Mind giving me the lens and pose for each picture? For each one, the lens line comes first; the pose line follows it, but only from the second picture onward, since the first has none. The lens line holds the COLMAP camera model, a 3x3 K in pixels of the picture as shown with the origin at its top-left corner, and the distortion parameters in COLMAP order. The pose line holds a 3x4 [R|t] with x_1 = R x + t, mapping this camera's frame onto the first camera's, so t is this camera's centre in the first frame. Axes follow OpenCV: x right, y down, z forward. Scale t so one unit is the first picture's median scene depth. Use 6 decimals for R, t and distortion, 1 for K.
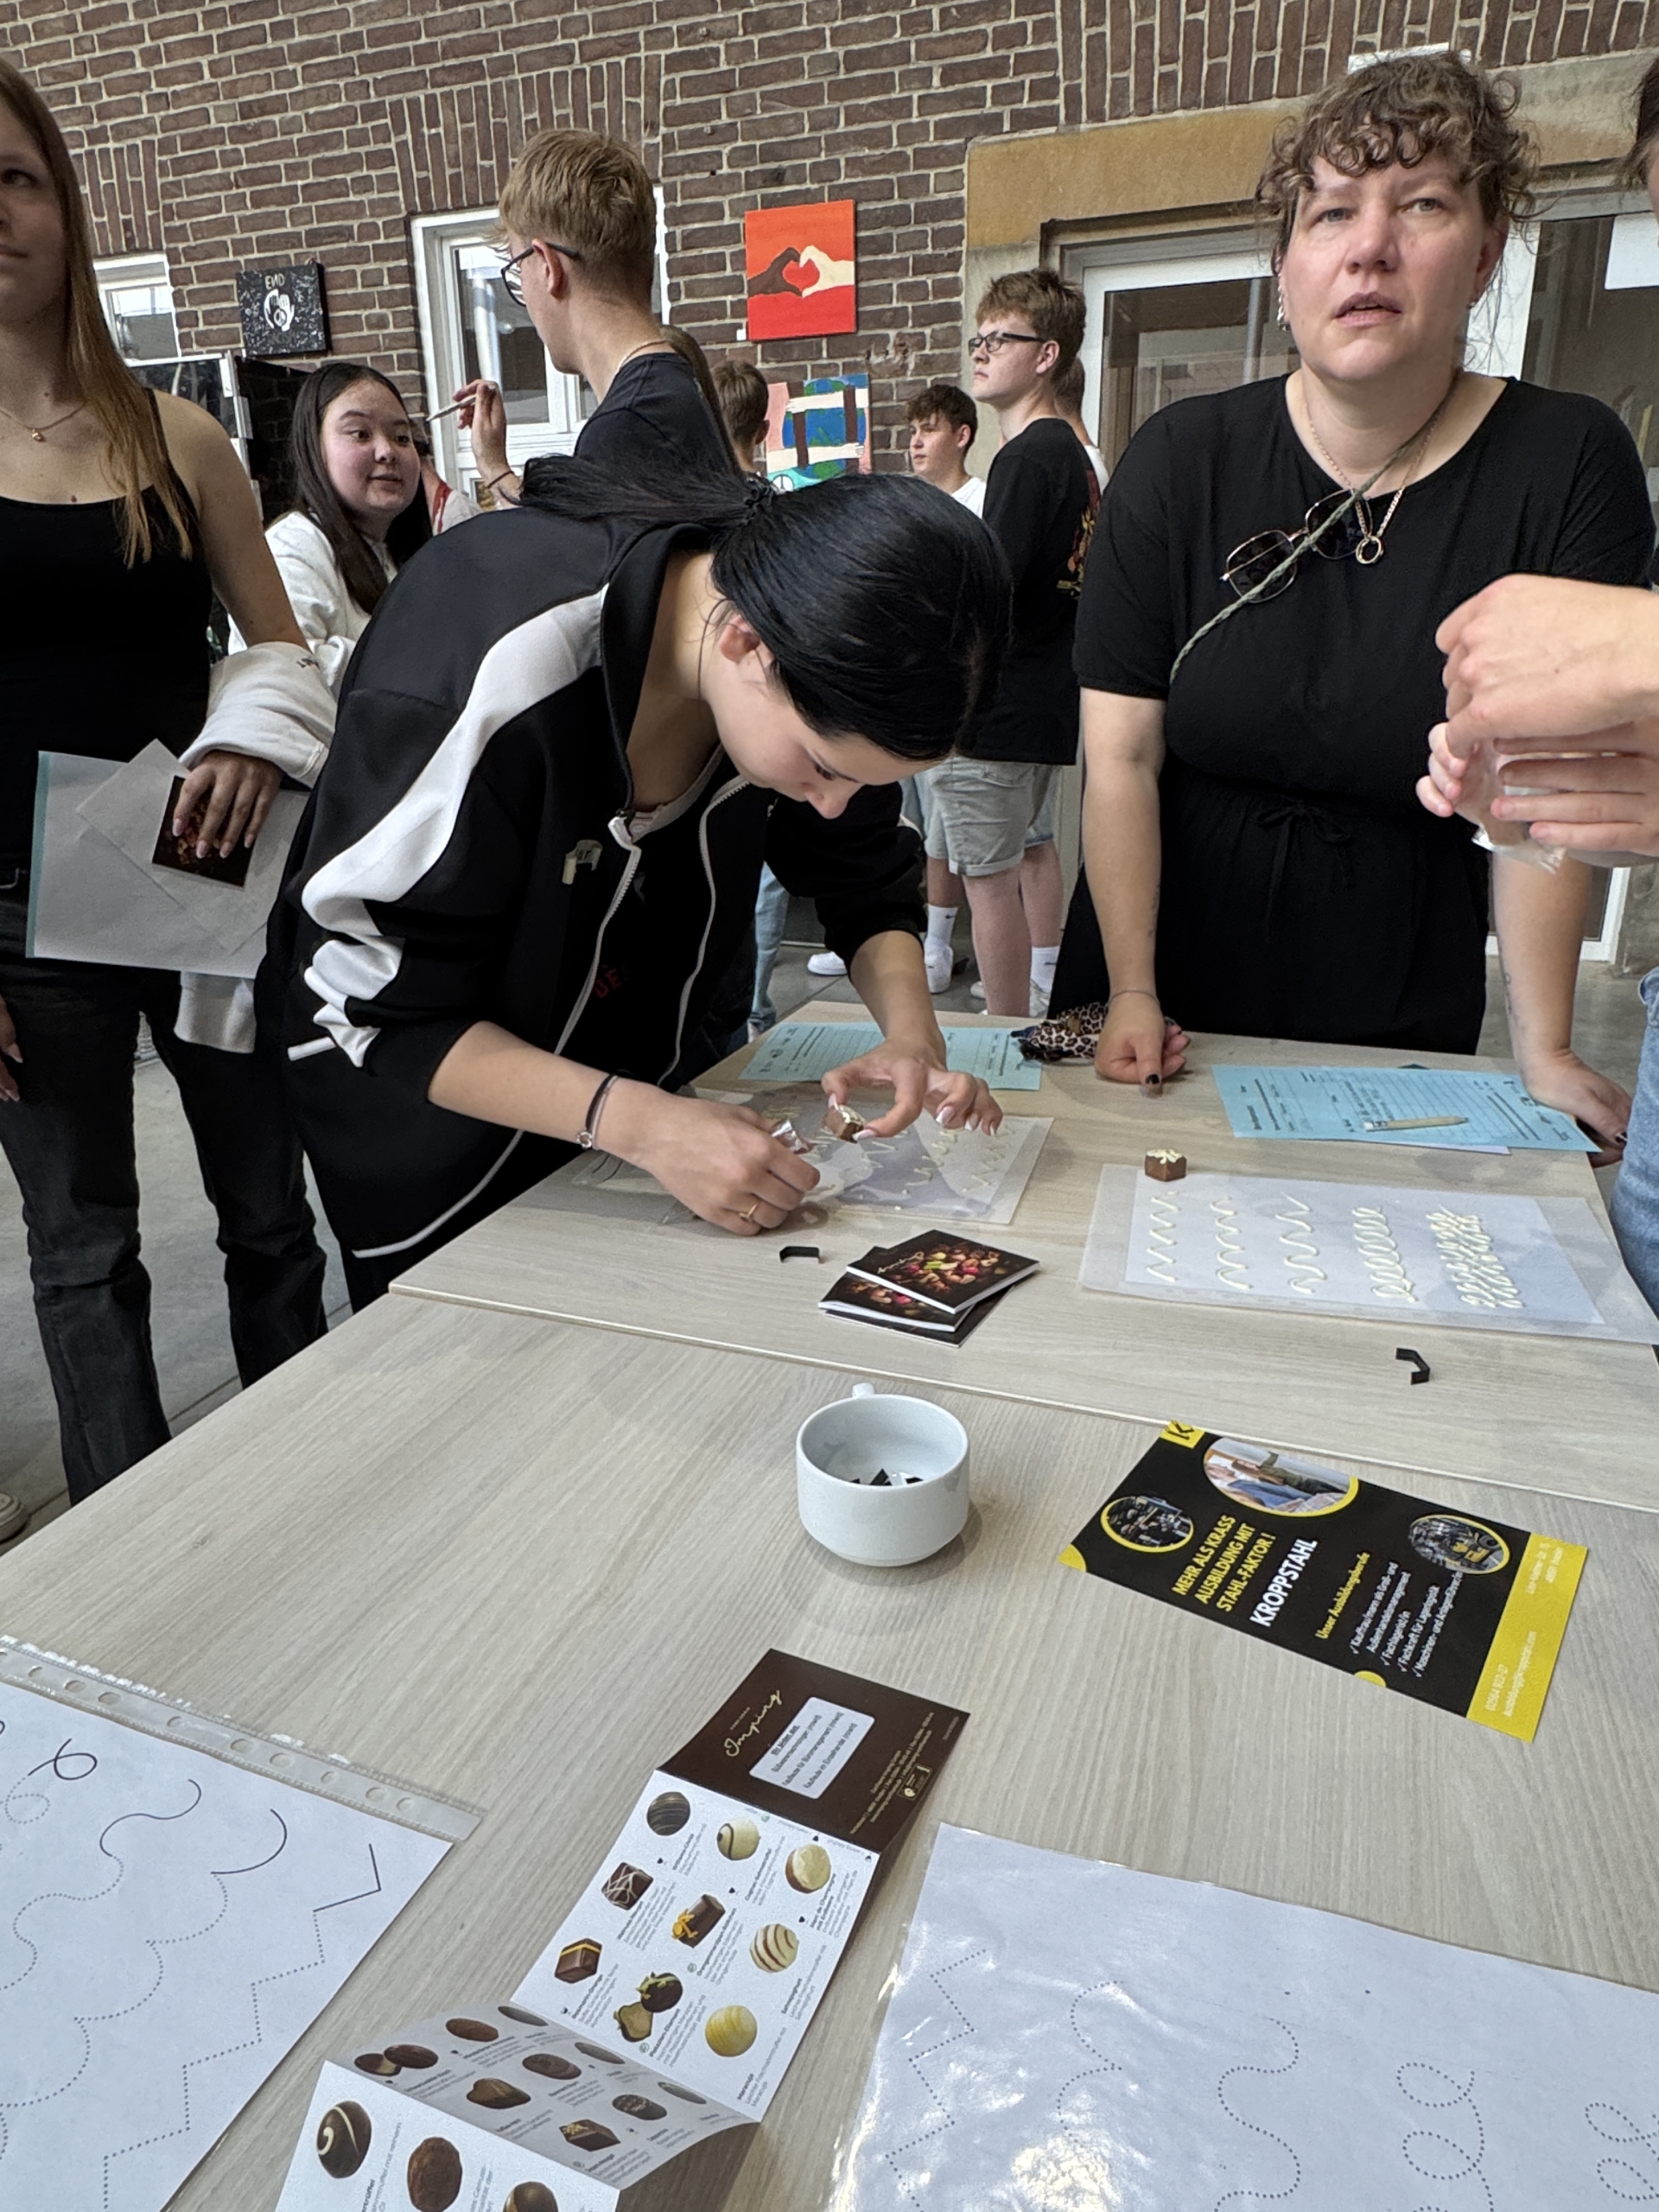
lens RADIAL K [[1430.1, 0, 790.4], [0, 1430.1, 1115.4], [0, 0, 1]] dist [-0.003828, -0.000360]
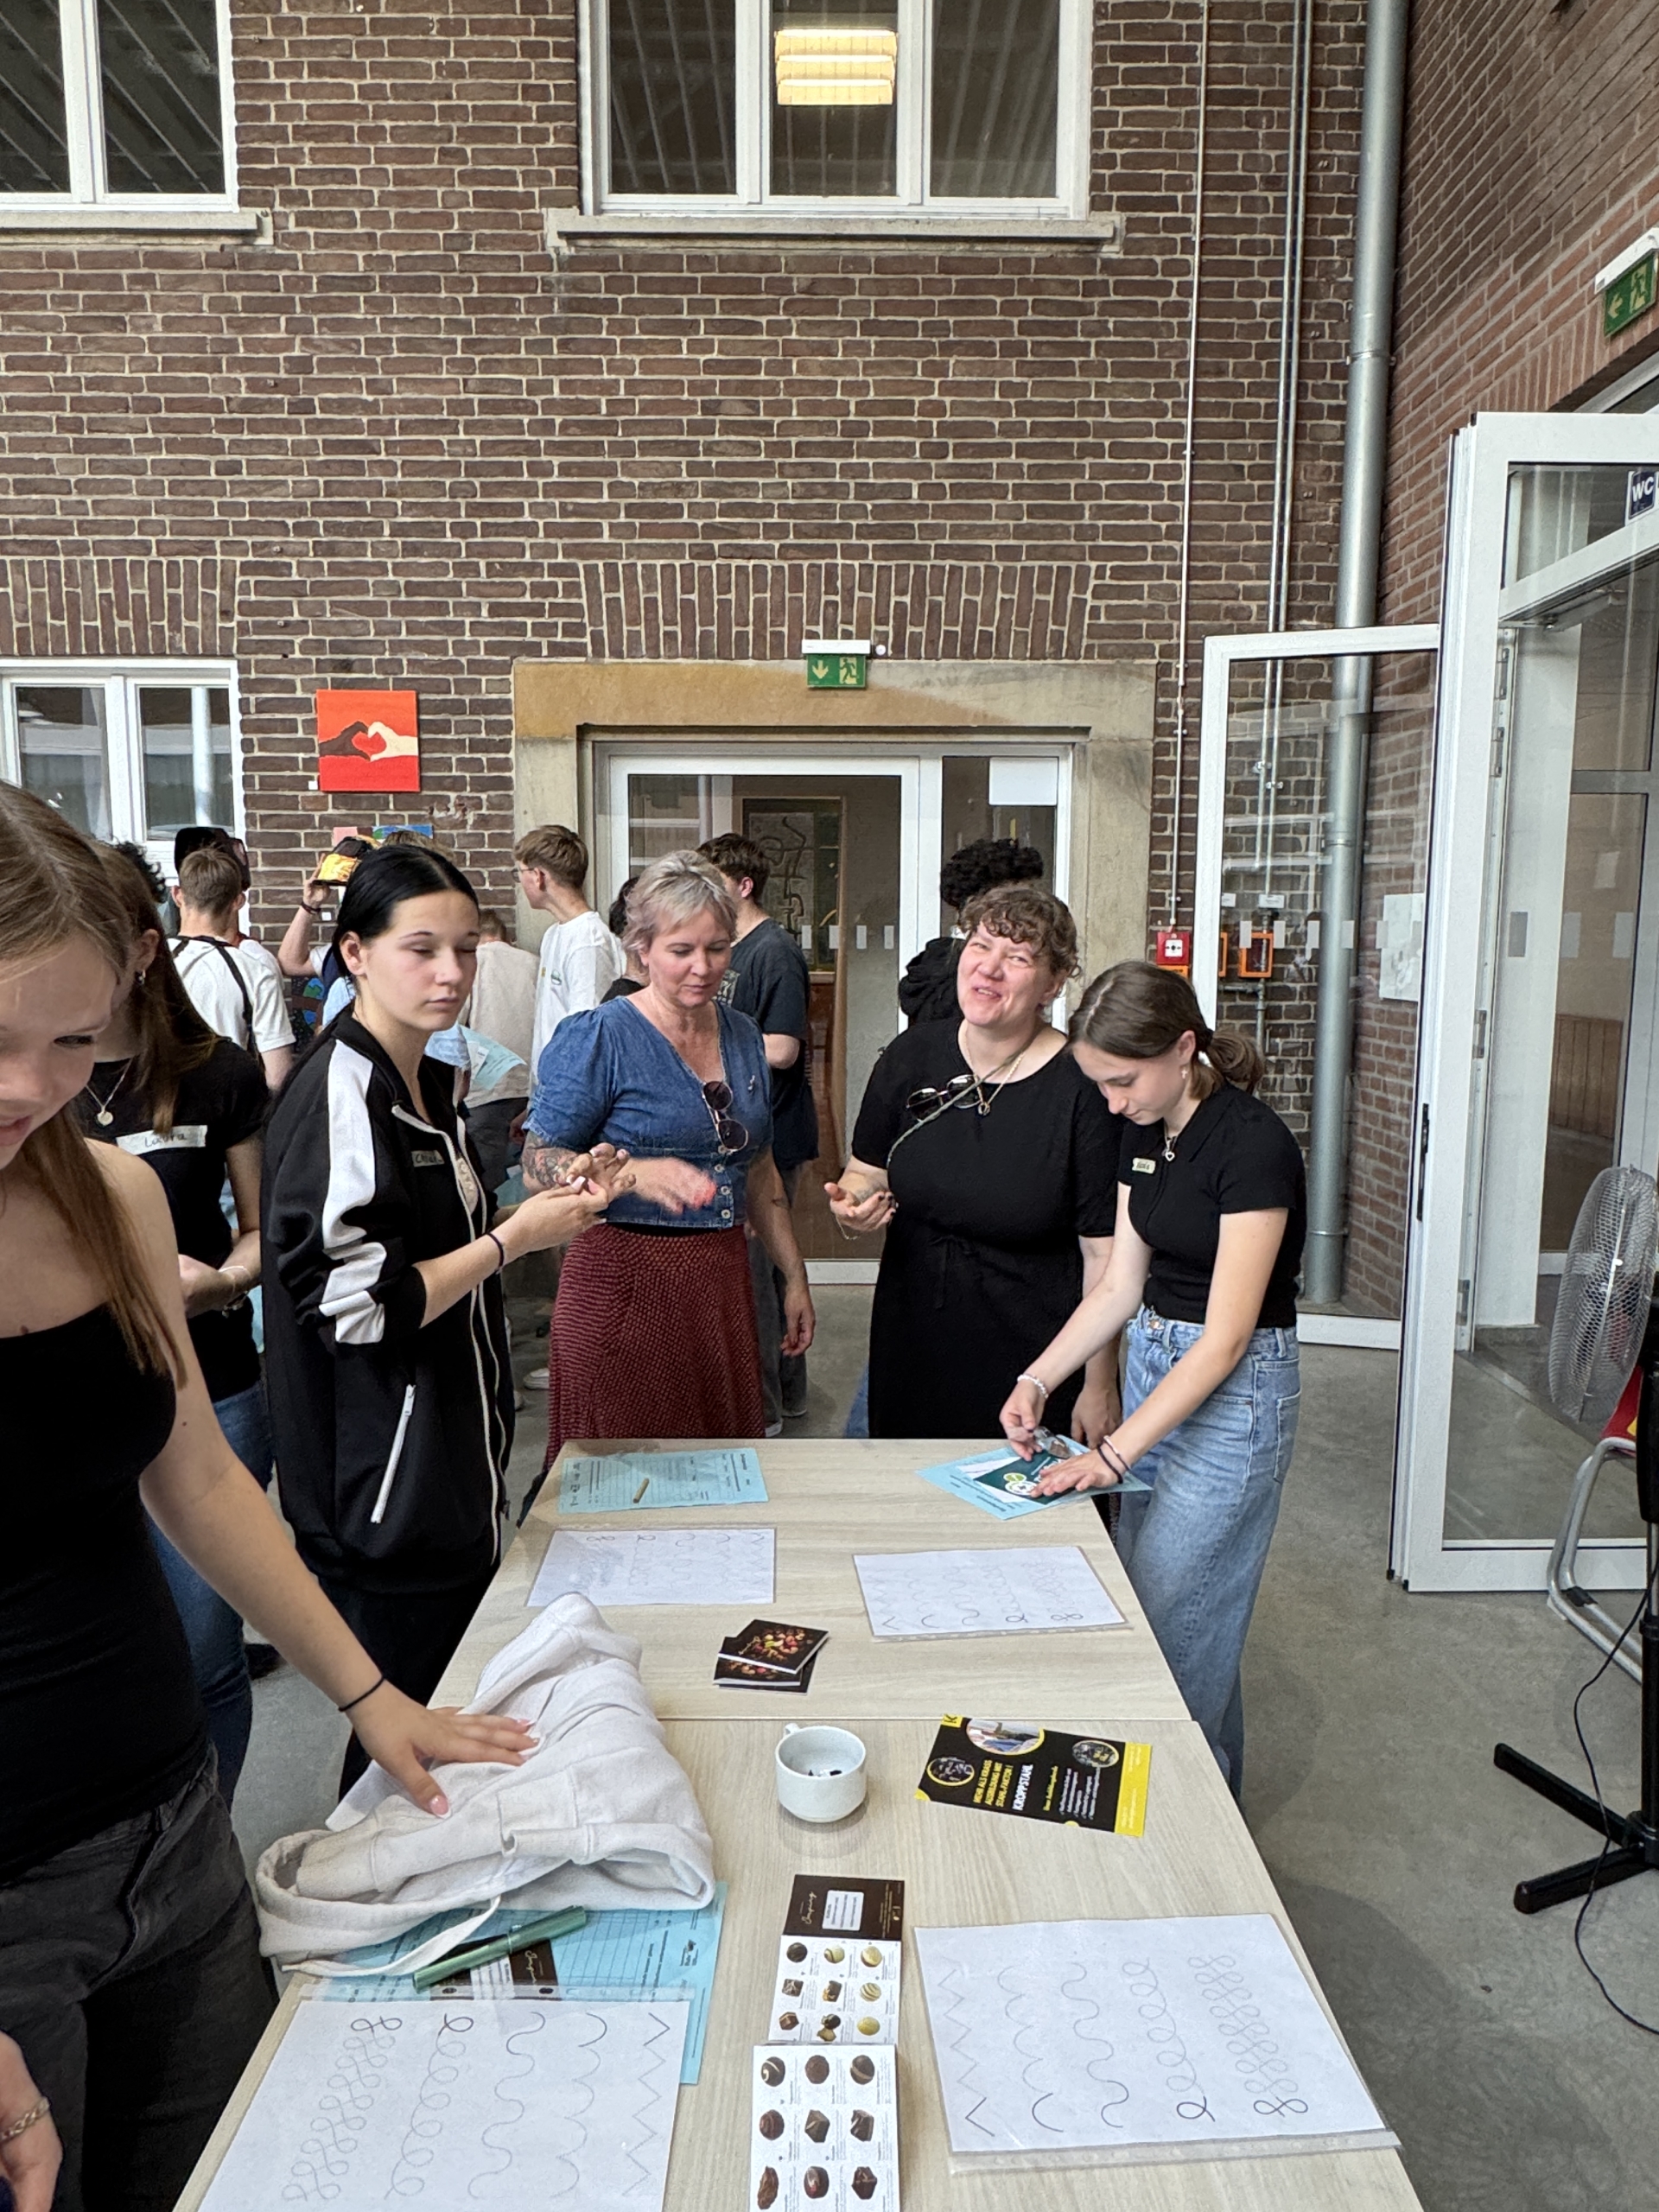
lens RADIAL K [[1414.3, 0, 829.5], [0, 1414.3, 1106.0], [0, 0, 1]] dist [0.016437, -0.004148]
pose [[0.930995, -0.020865, 0.364434, -0.074410], [0.102698, 0.973011, -0.206647, -0.027356], [-0.350287, 0.229814, 0.908012, -0.115058]]
